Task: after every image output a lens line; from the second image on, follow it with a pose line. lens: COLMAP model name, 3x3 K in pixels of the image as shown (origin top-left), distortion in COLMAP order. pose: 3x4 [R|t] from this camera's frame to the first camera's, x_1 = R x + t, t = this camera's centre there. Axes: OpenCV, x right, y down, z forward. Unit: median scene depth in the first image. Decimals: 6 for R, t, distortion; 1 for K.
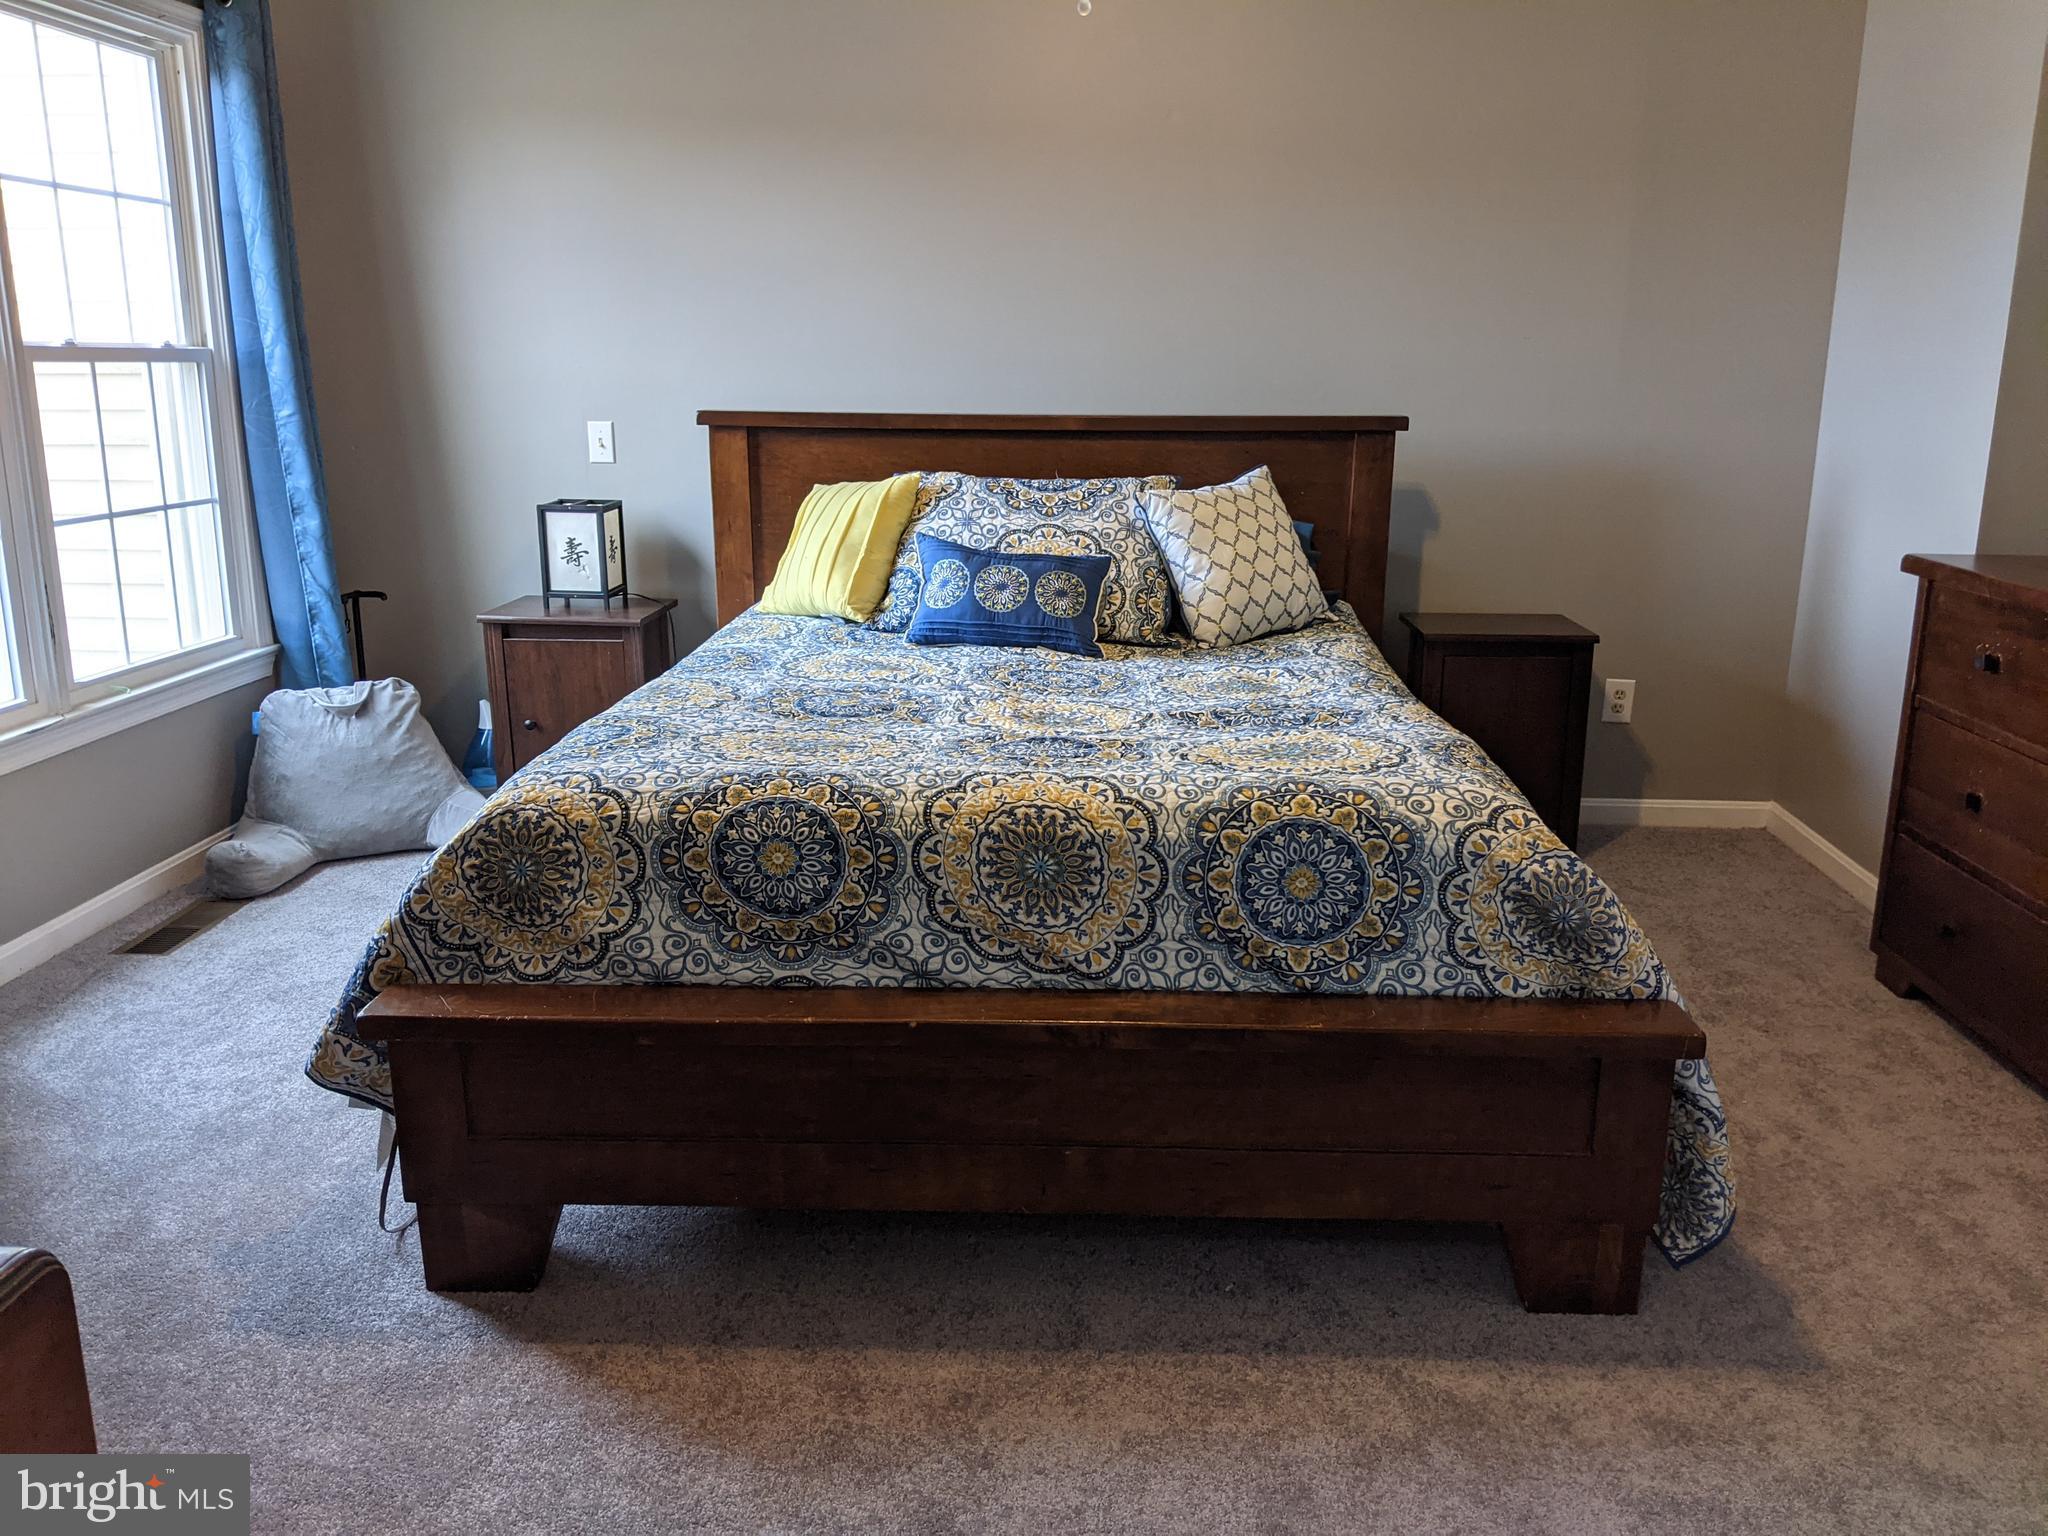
lens RADIAL K [[1650.6, 0, 1014.2], [0, 1650.6, 777.4], [0, 0, 1]] dist [0.035898, -0.062467]
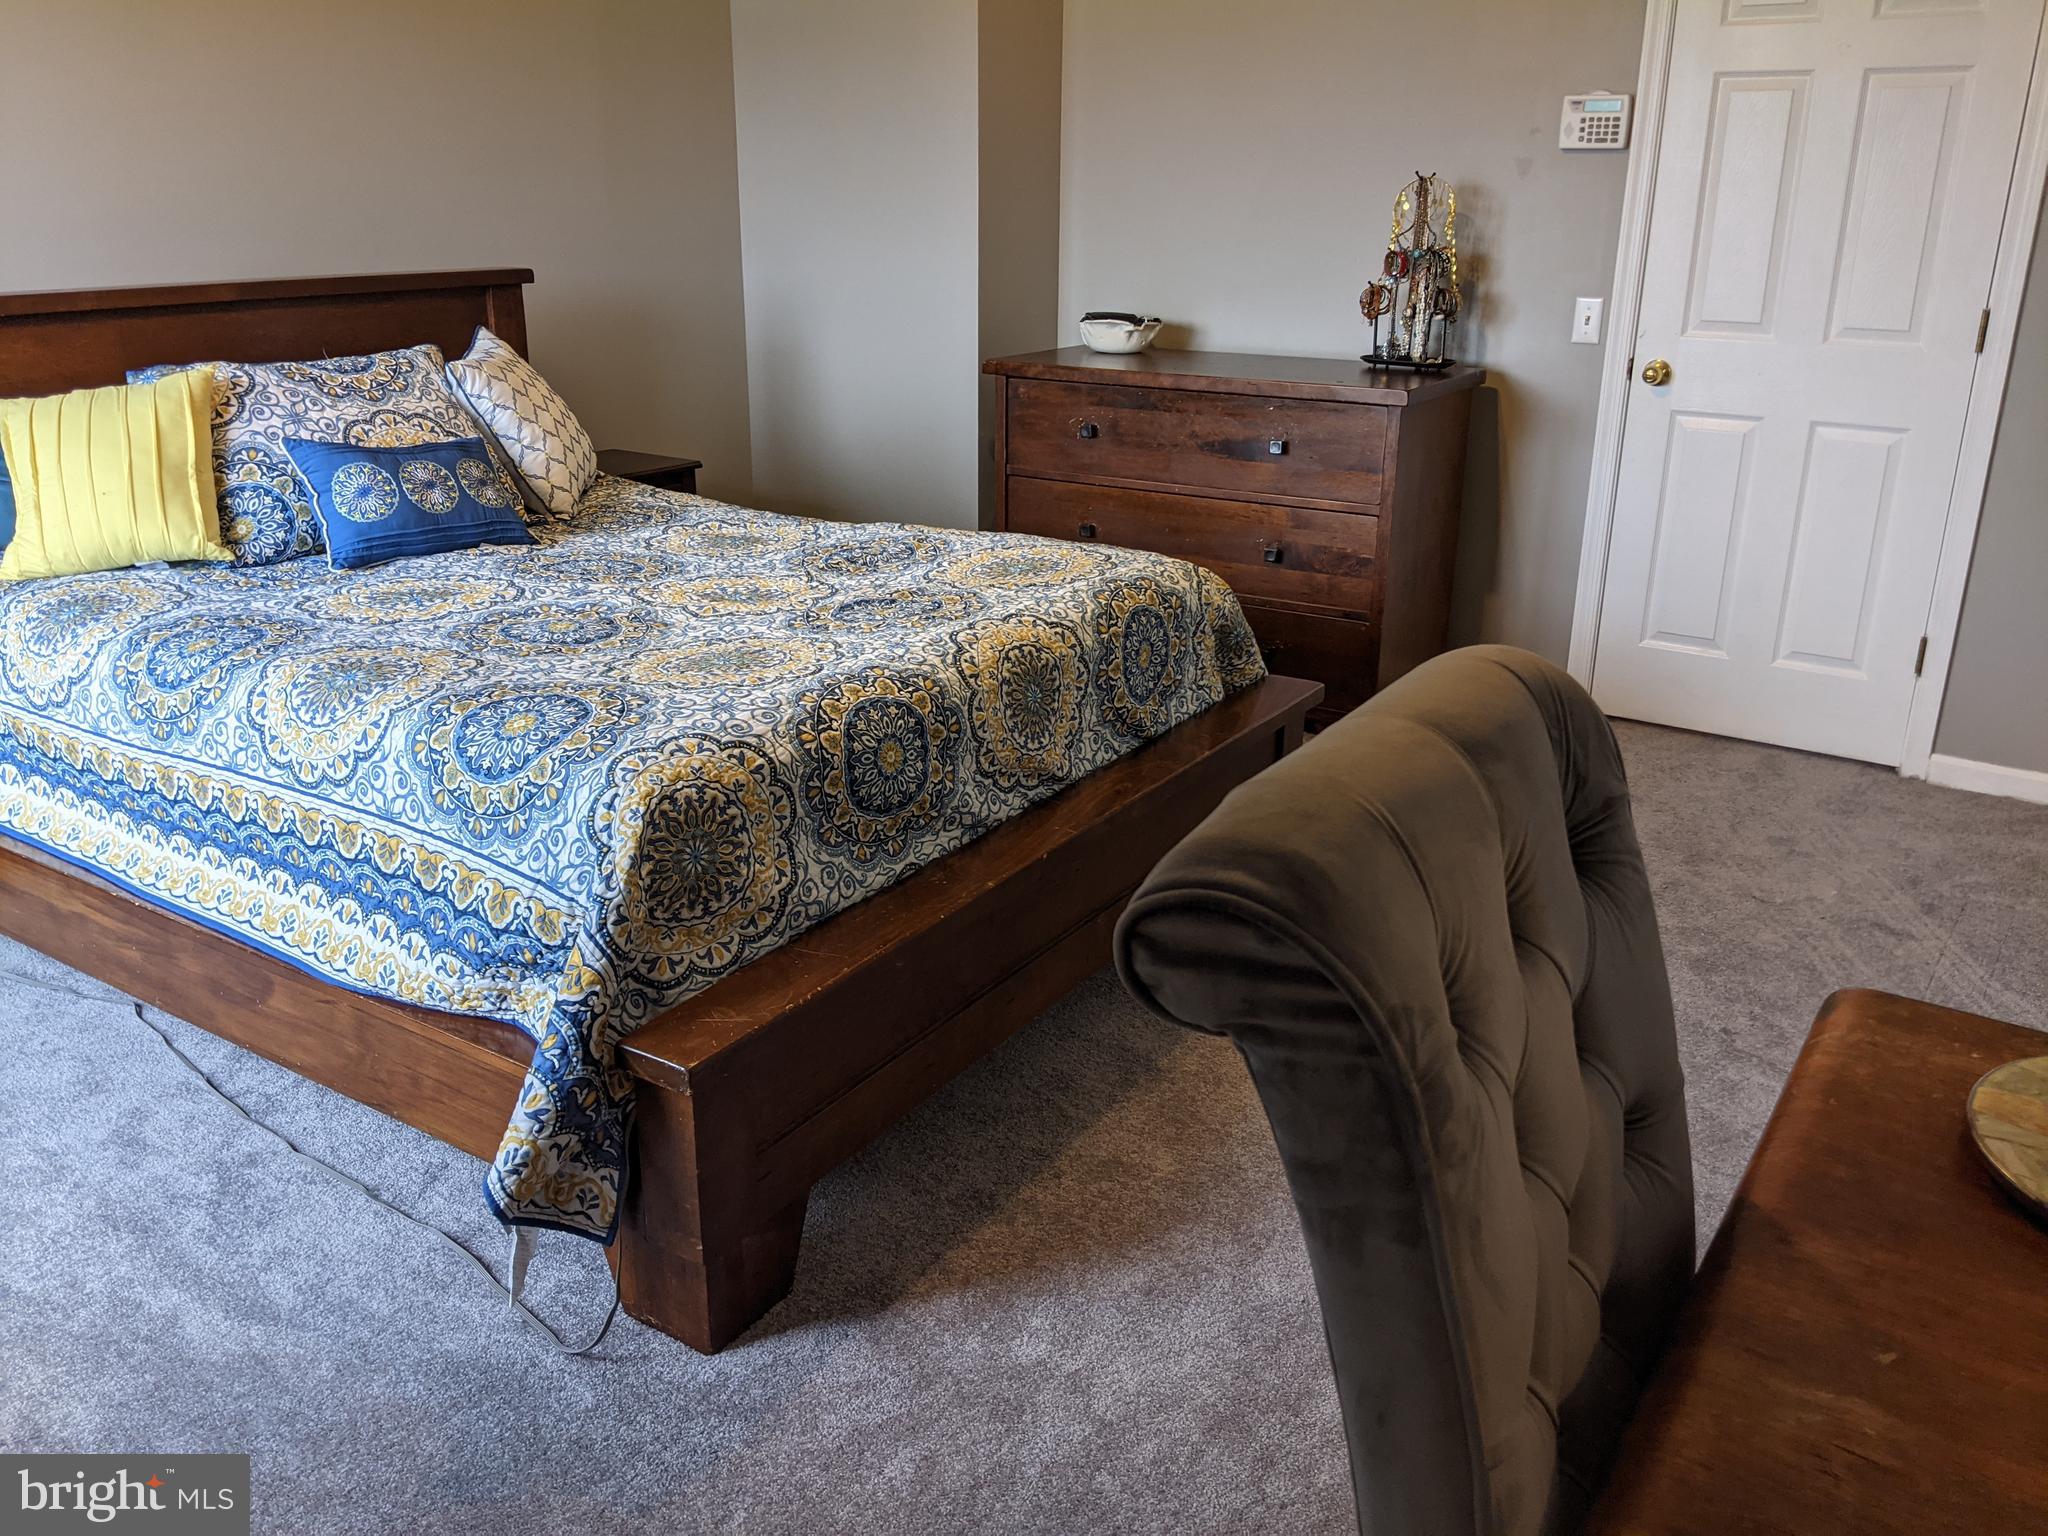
lens RADIAL K [[1650.6, 0, 1004.7], [0, 1650.6, 766.0], [0, 0, 1]] dist [0.035898, -0.062467]
pose [[0.520942, -0.286151, 0.804199, -0.903917], [0.204959, 0.956506, 0.207577, -0.137818], [-0.828620, 0.056692, 0.556934, 0.379257]]
